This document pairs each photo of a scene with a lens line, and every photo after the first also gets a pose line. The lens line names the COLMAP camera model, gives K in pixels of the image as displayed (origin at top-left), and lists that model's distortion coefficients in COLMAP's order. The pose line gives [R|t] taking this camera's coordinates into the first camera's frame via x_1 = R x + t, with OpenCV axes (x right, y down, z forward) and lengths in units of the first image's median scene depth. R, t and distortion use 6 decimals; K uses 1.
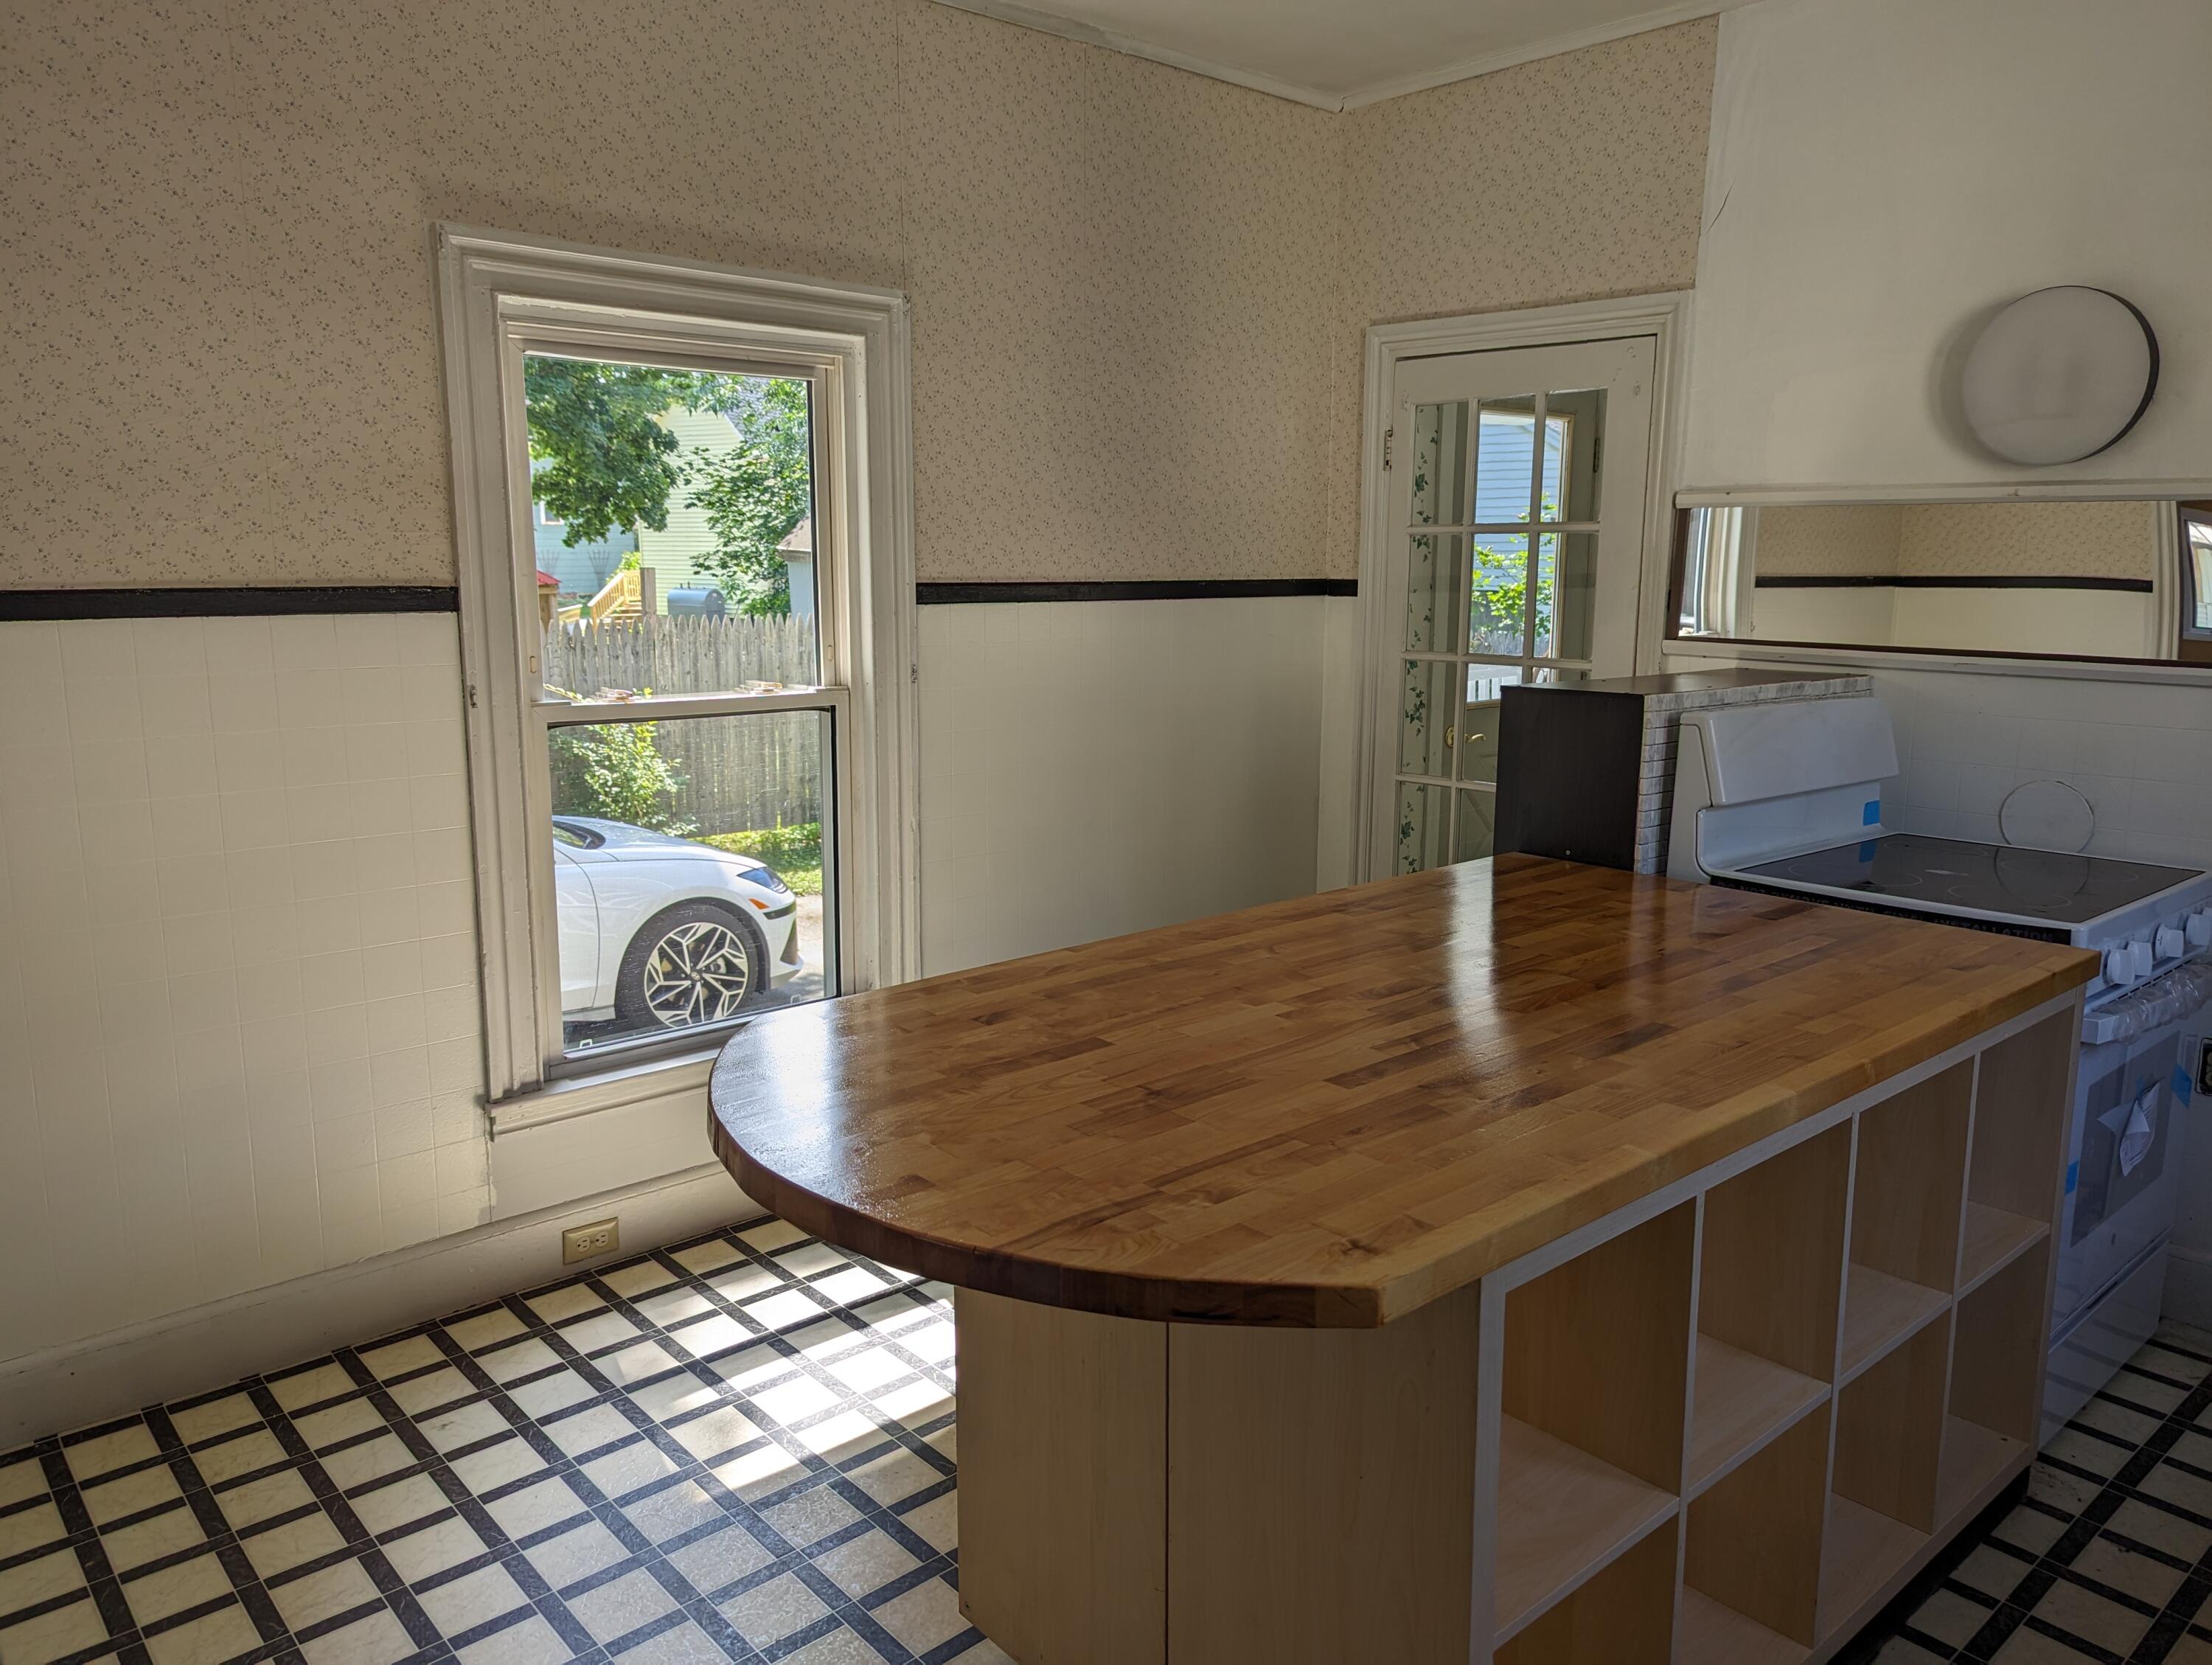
lens RADIAL K [[1564.3, 0, 1099.5], [0, 1564.3, 826.0], [0, 0, 1]] dist [0.070510, -0.077148]
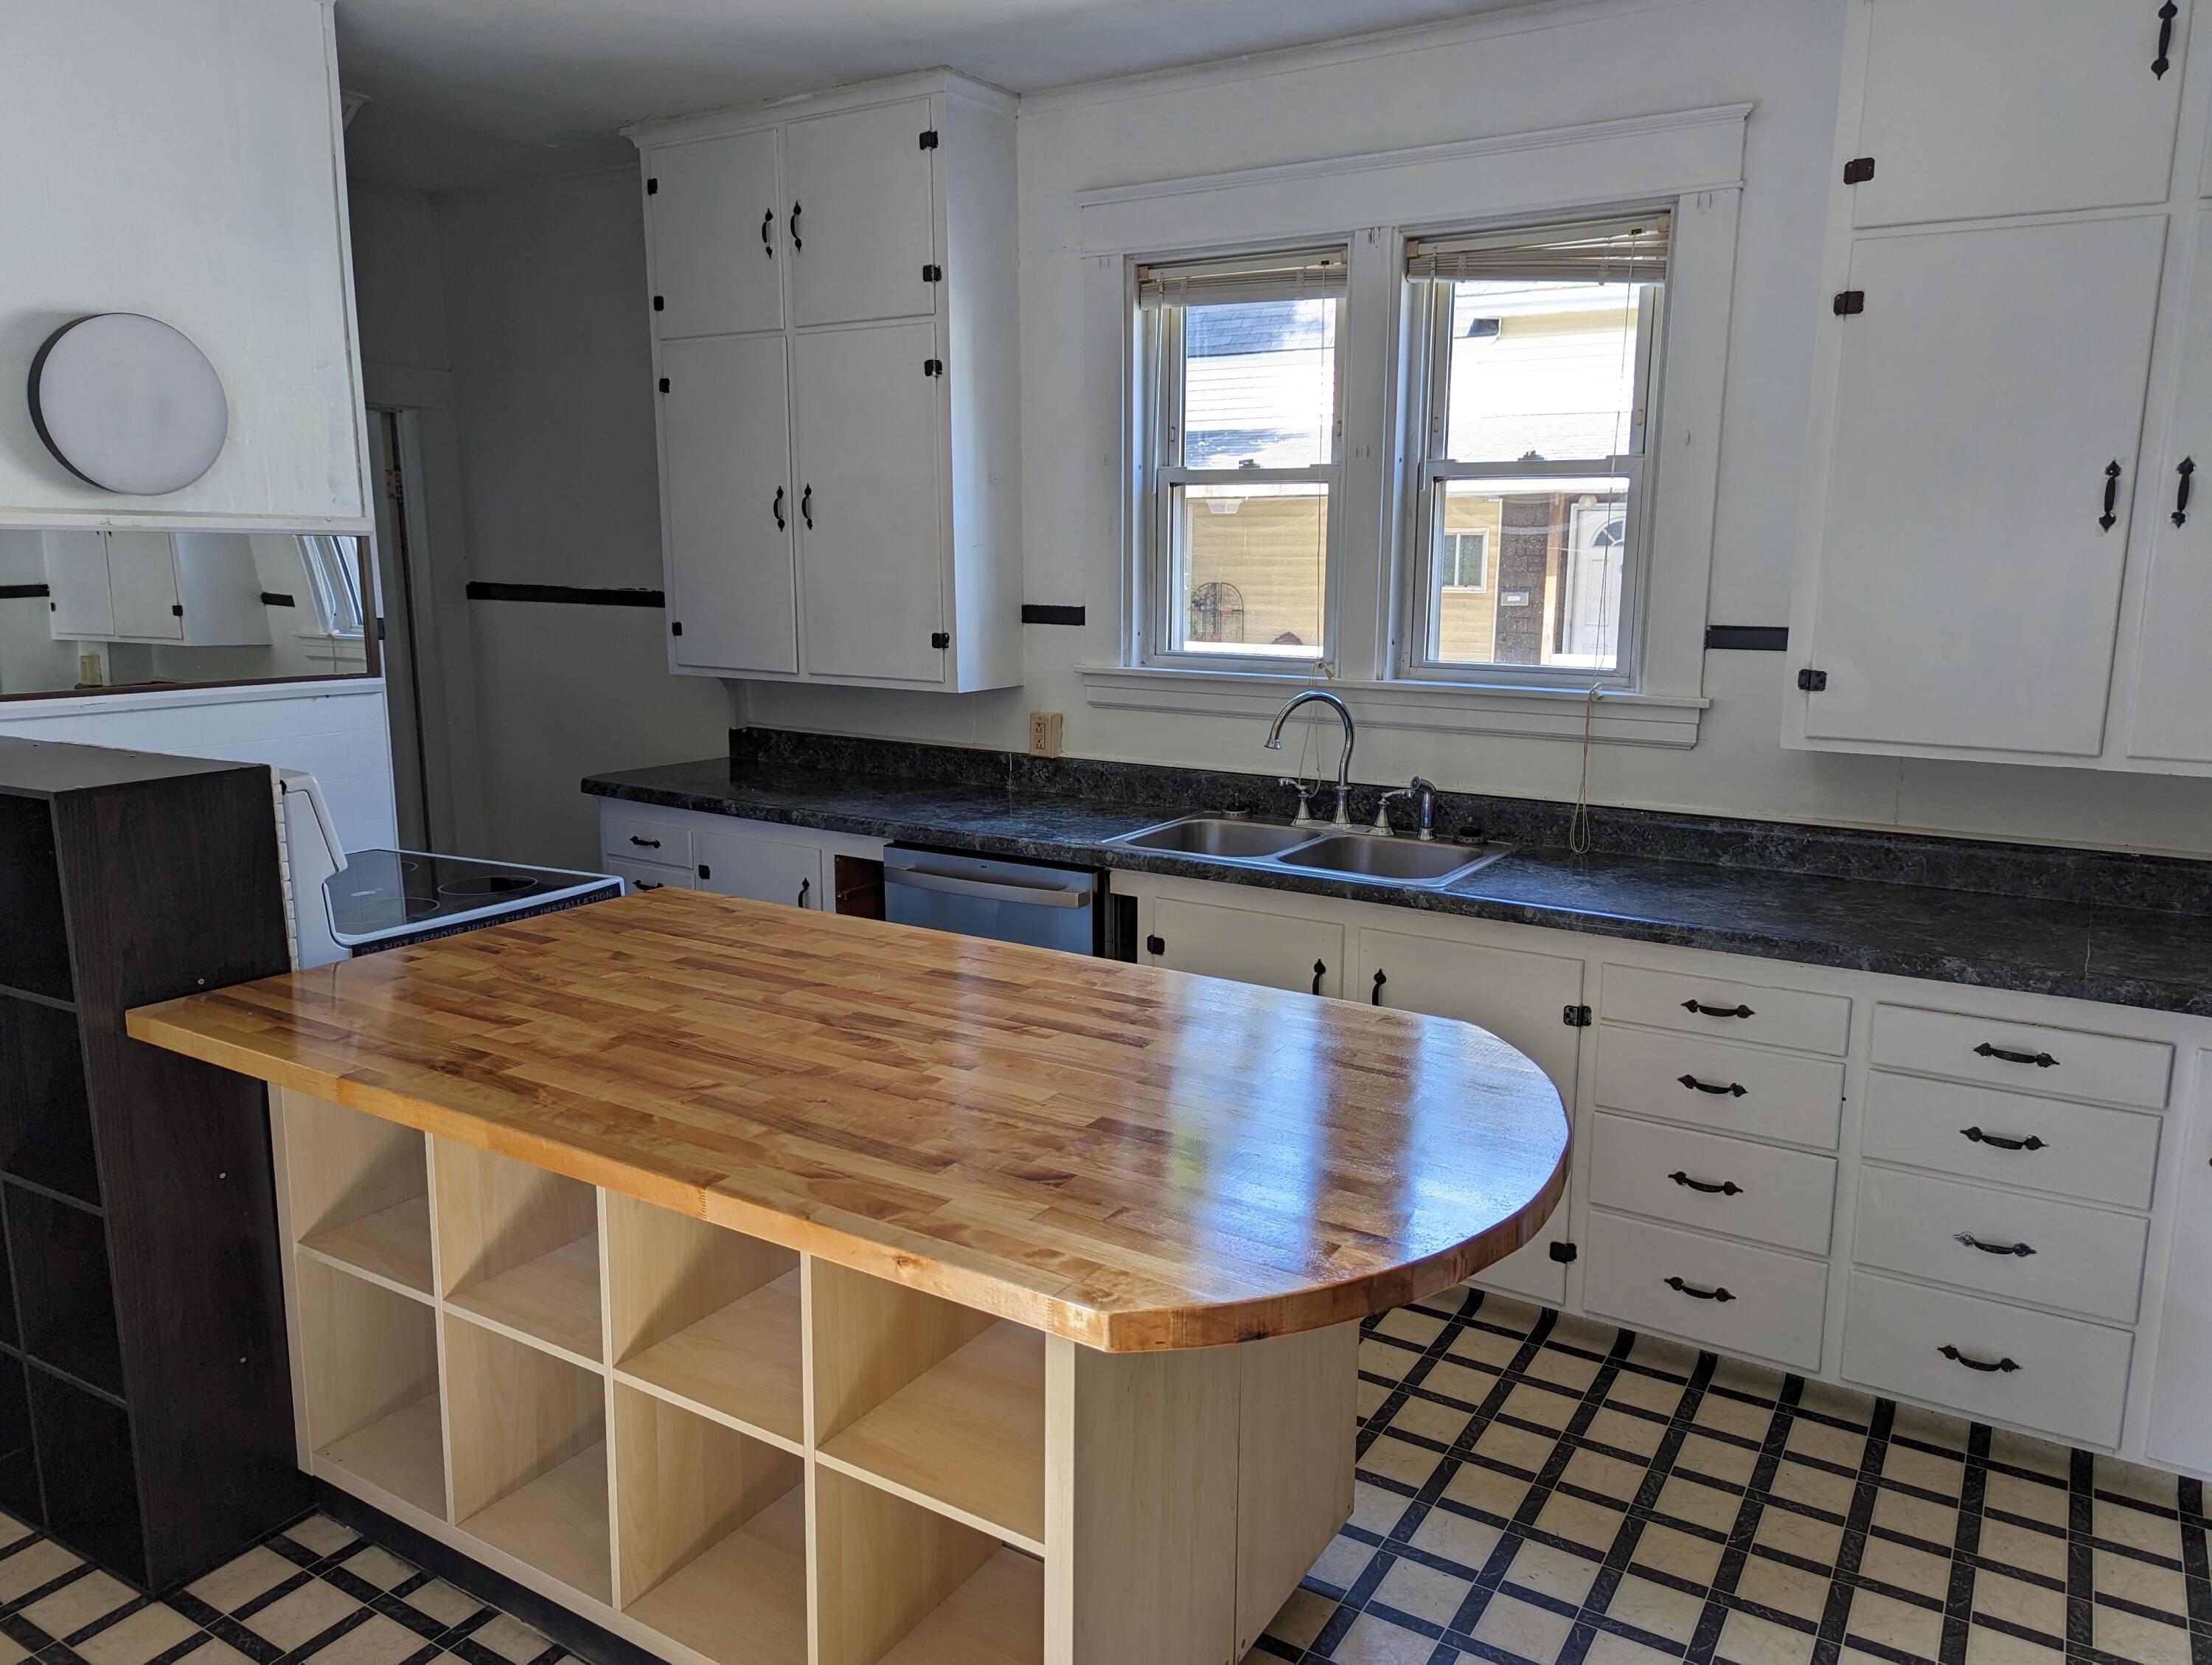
lens RADIAL K [[1564.3, 0, 1099.5], [0, 1564.3, 826.0], [0, 0, 1]] dist [0.070510, -0.077148]
pose [[-0.291052, -0.176143, 0.940352, -0.856510], [0.155364, 0.961156, 0.228127, -0.256086], [-0.944008, 0.212494, -0.252380, 1.152837]]
